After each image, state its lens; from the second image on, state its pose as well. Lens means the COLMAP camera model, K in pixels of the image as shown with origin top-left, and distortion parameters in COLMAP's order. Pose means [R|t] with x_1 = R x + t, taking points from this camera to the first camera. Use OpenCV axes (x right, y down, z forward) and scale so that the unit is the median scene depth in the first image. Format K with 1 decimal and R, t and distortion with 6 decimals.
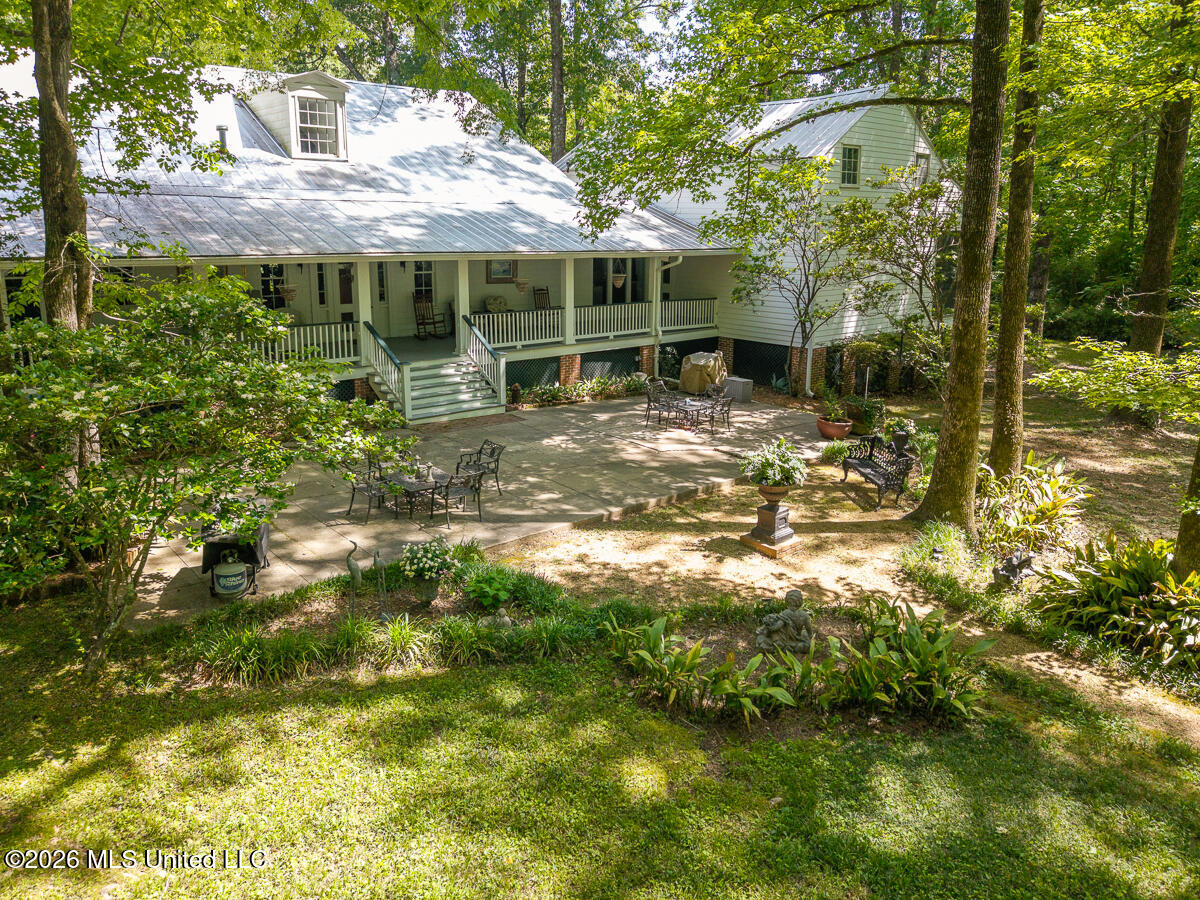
lens RADIAL K [[807.8, 0, 600.4], [0, 807.8, 453.7], [0, 0, 1]] dist [0.023313, -0.012287]
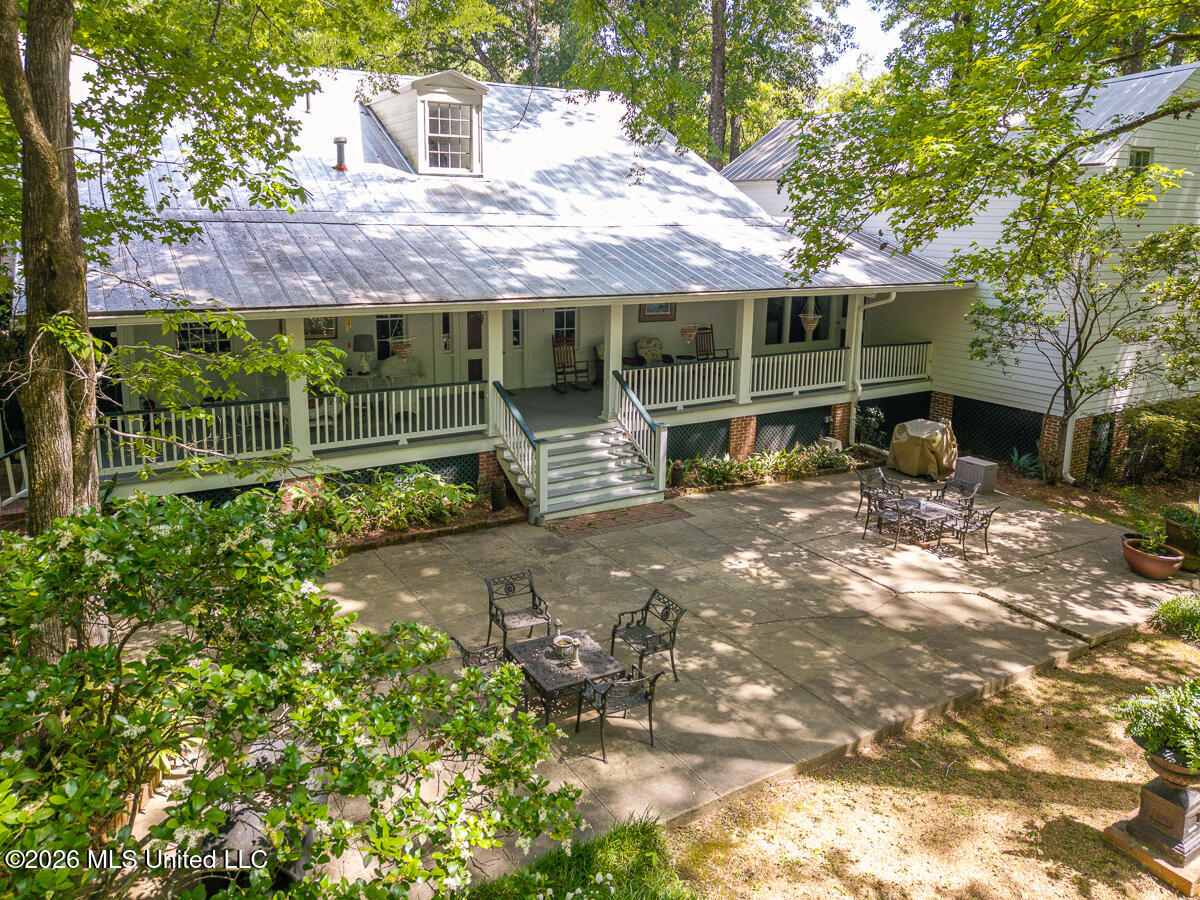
lens RADIAL K [[827.0, 0, 599.1], [0, 827.0, 448.0], [0, 0, 1]] dist [0.073772, -0.110880]
pose [[0.987735, 0.037727, -0.151514, -0.058552], [-0.040569, 0.999053, -0.015709, -0.081000], [0.150778, 0.021663, 0.988330, 0.195743]]
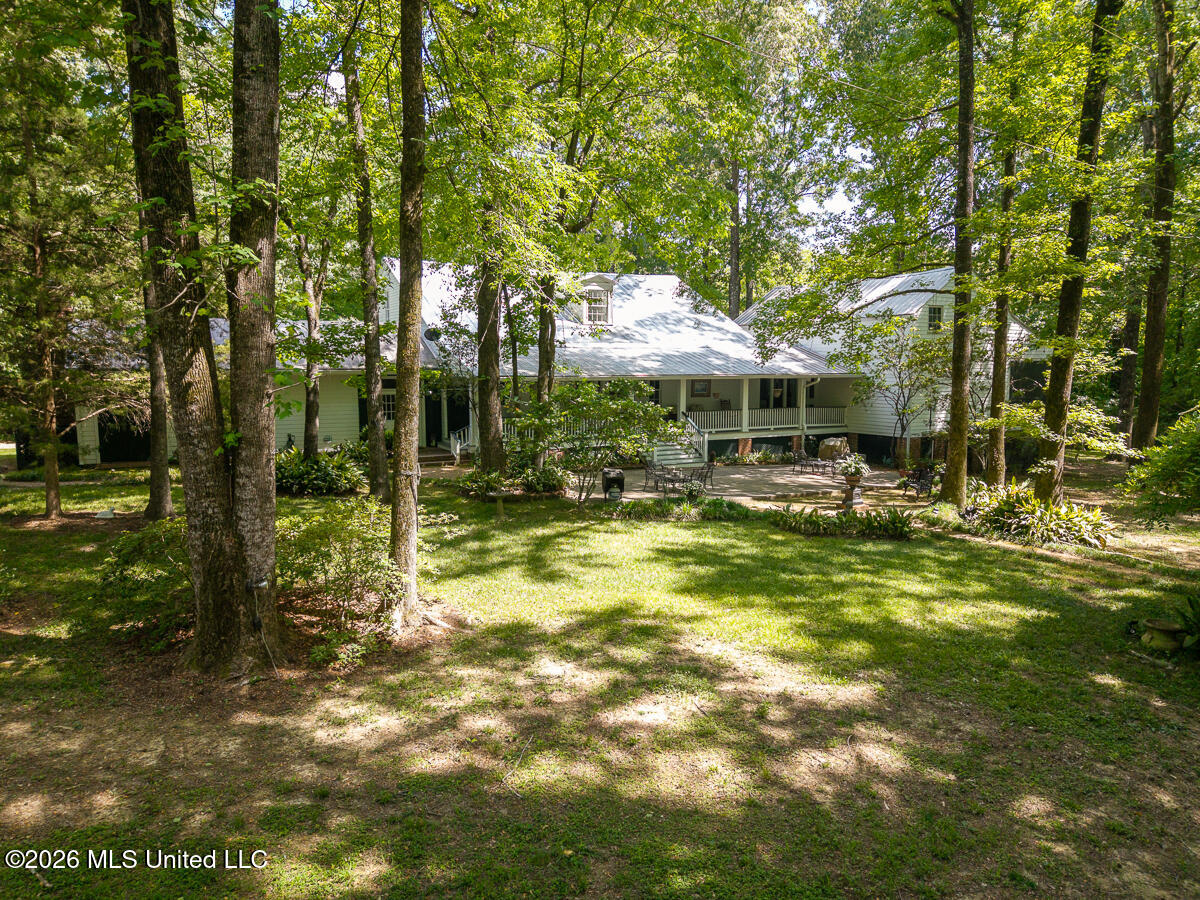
lens RADIAL K [[798.2, 0, 600.6], [0, 798.2, 453.3], [0, 0, 1]] dist [0.016981, -0.007677]
pose [[0.979599, 0.008606, -0.200780, -0.000884], [-0.041883, 0.985888, -0.162085, 0.187415], [0.196551, 0.167187, 0.966135, -0.610845]]
